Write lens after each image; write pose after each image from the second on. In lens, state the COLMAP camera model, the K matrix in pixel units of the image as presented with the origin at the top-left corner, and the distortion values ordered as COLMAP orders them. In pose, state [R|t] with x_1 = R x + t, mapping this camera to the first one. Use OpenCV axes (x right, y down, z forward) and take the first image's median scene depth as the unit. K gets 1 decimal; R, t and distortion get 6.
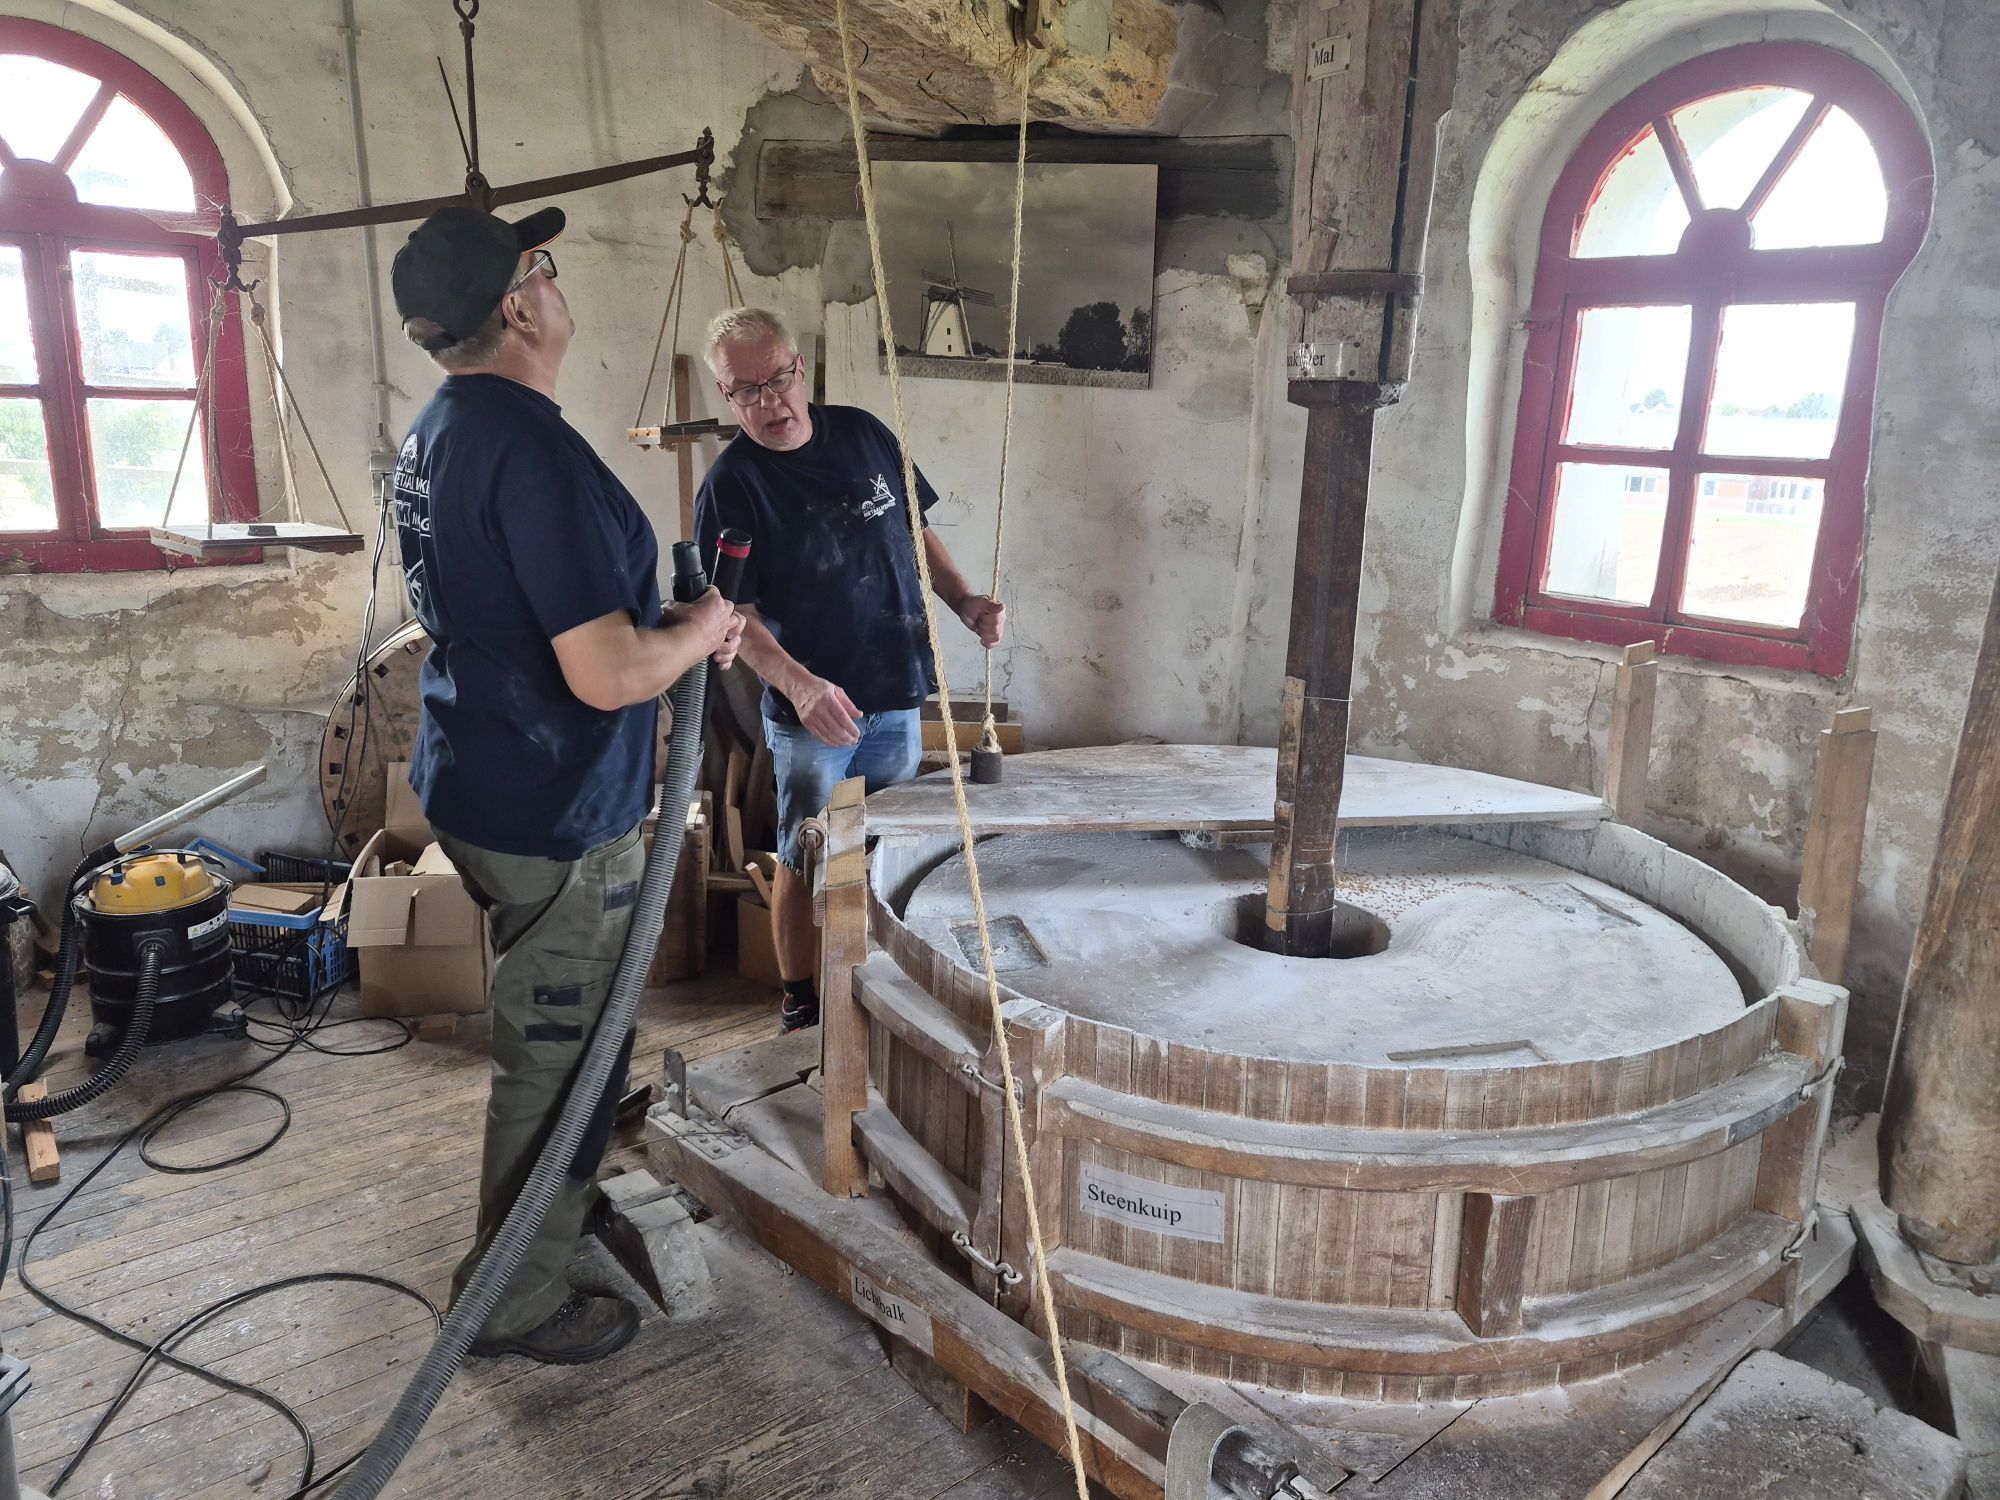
lens RADIAL K [[1395.3, 0, 1017.2], [0, 1395.3, 729.5], [0, 0, 1]] dist [0.049366, -0.055338]
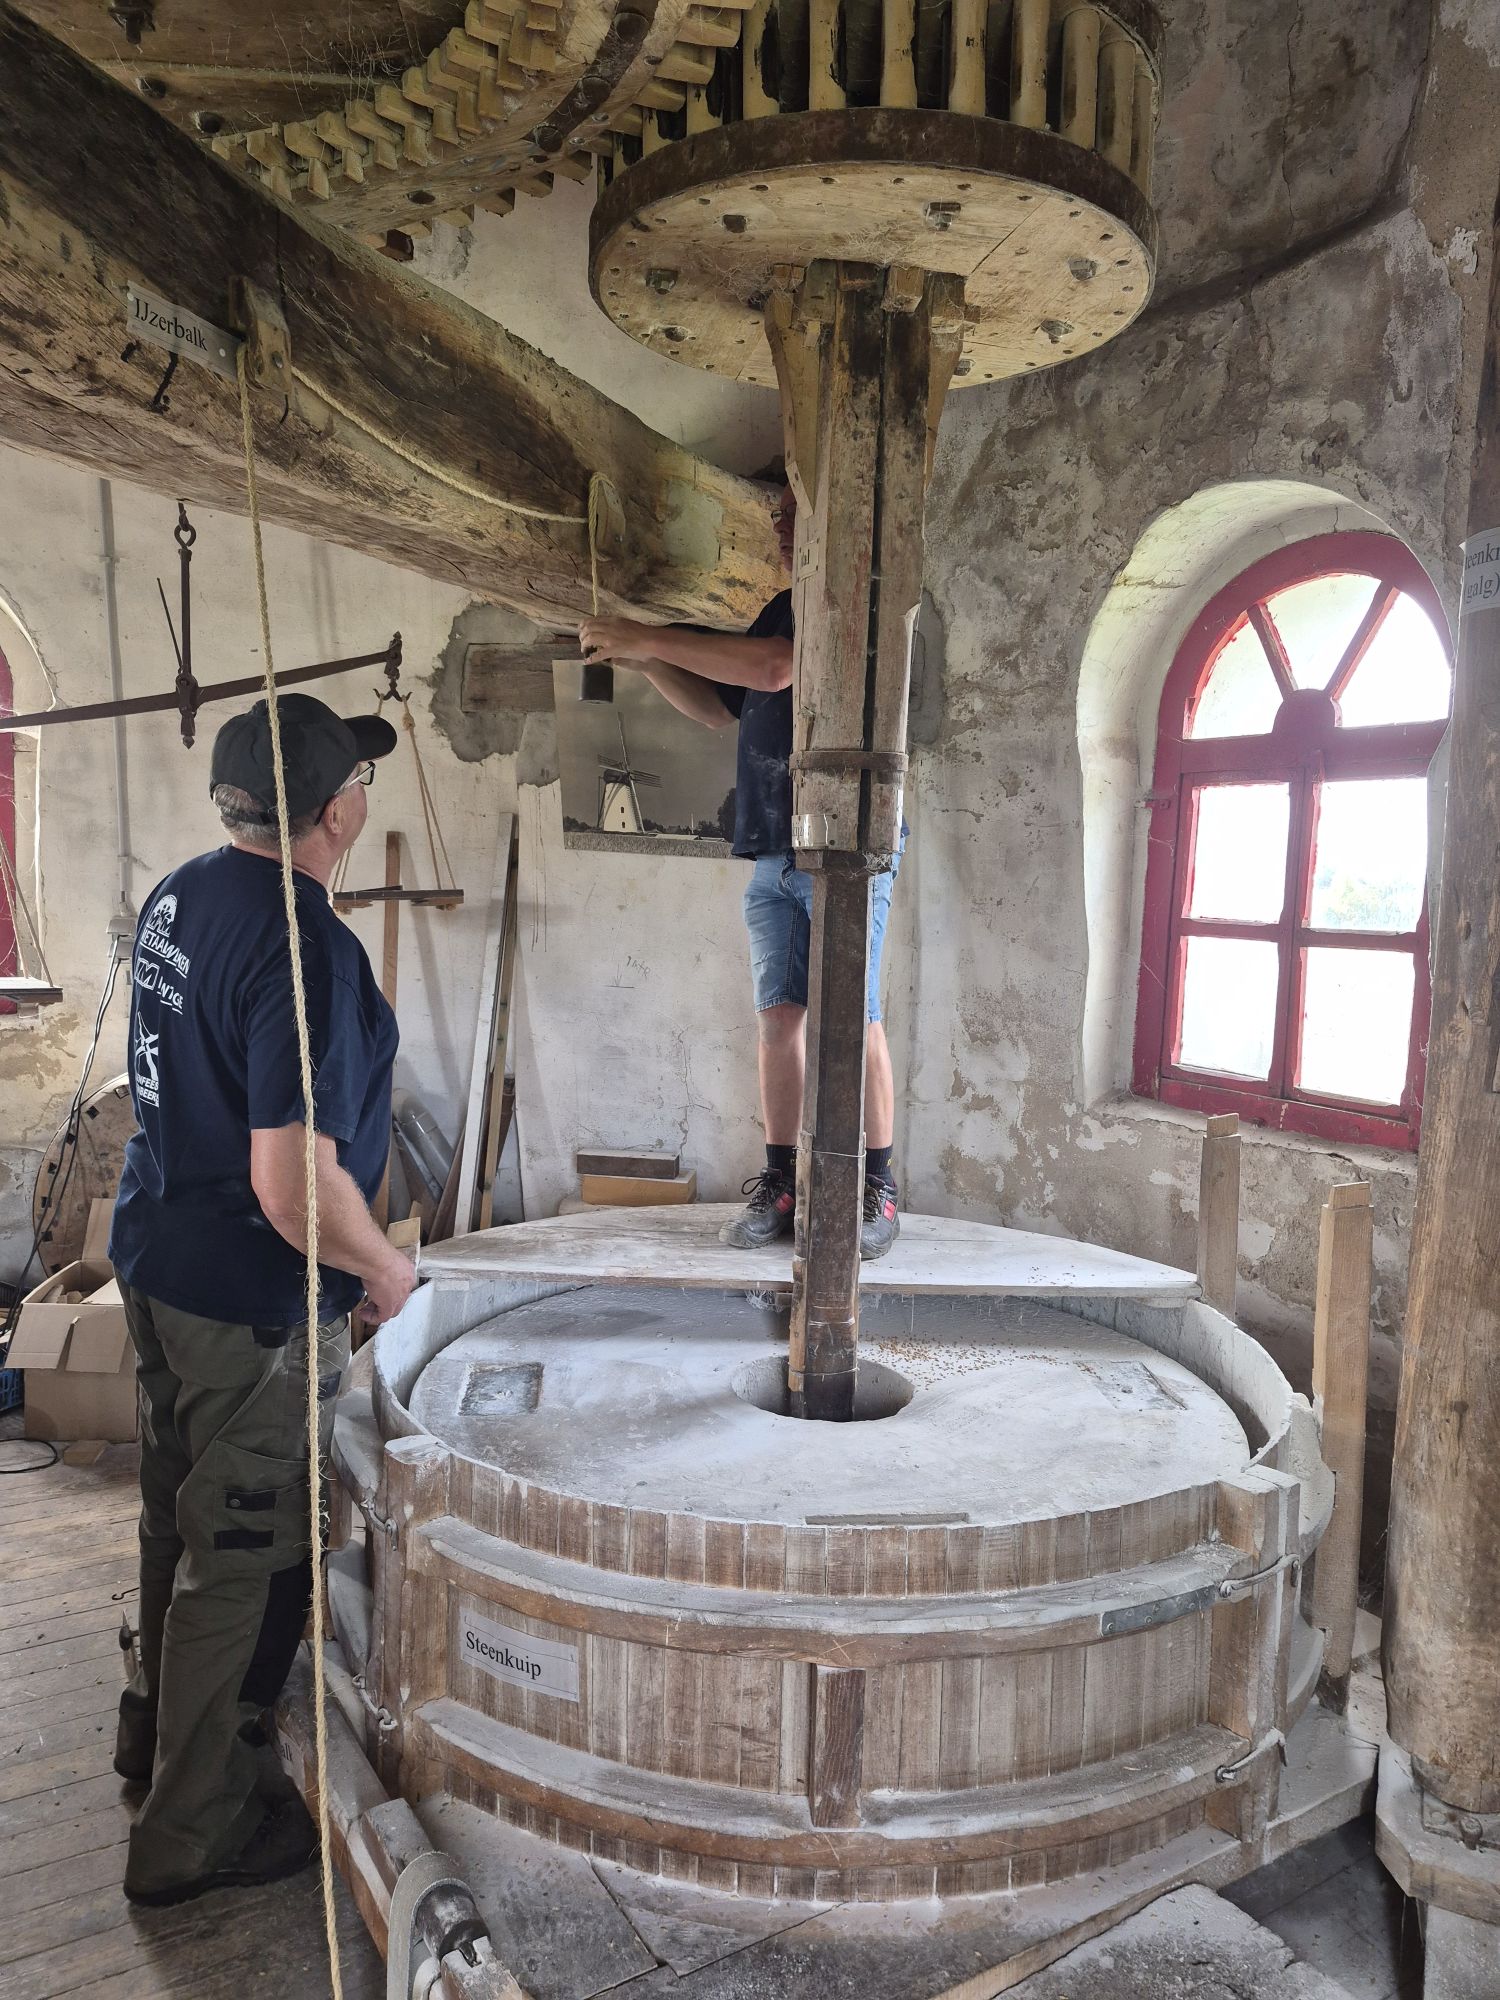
lens RADIAL K [[1388.3, 0, 750.0], [0, 1388.3, 1000.0], [0, 0, 1]] dist [0.052051, -0.047401]
pose [[0.990506, 0.017406, -0.136363, 0.246220], [-0.037205, 0.988874, -0.144027, 0.011564], [0.132339, 0.147733, 0.980133, -0.009906]]
